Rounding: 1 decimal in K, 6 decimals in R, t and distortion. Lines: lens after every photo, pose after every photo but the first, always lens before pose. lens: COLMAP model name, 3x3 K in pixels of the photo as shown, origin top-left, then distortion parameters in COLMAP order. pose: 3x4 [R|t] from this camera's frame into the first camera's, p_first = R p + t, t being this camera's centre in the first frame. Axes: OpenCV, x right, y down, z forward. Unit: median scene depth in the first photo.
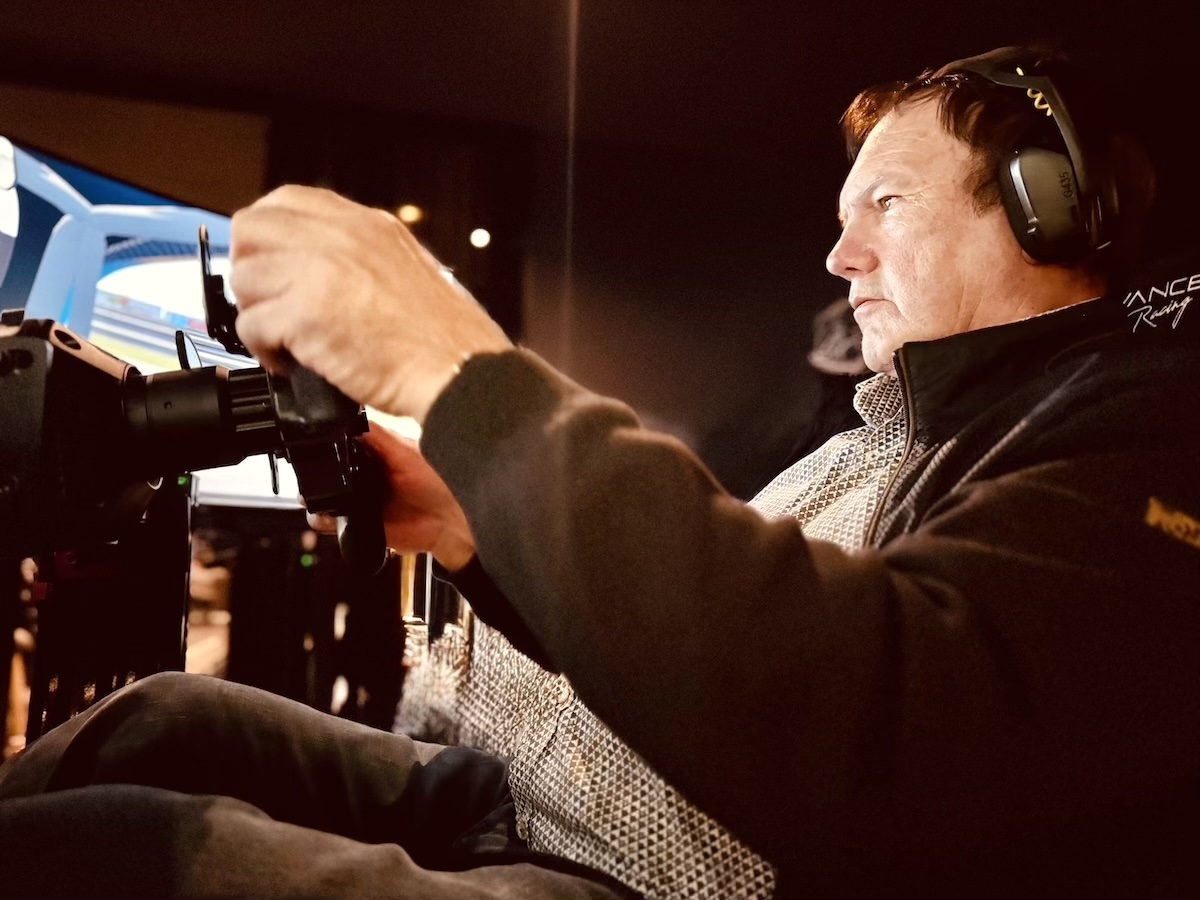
lens RADIAL K [[841.7, 0, 600.1], [0, 841.7, 449.7], [0, 0, 1]] dist [-0.001035, 0.000357]
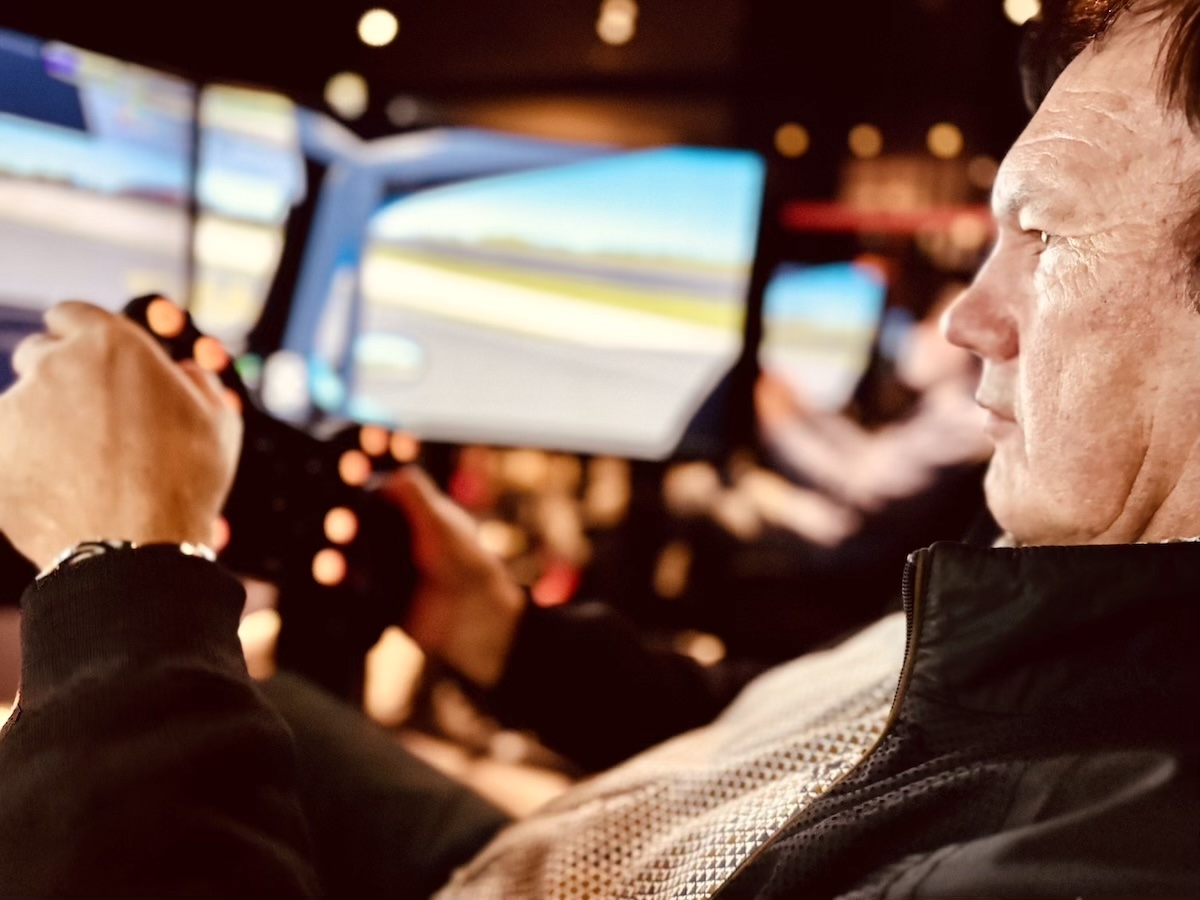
lens RADIAL K [[841.7, 0, 600.5], [0, 841.7, 450.9], [0, 0, 1]] dist [-0.001035, 0.000357]
pose [[0.874814, 0.114421, -0.470753, 0.381811], [0.006106, 0.969027, 0.246878, -0.312029], [0.484421, -0.218846, 0.847020, 0.429497]]
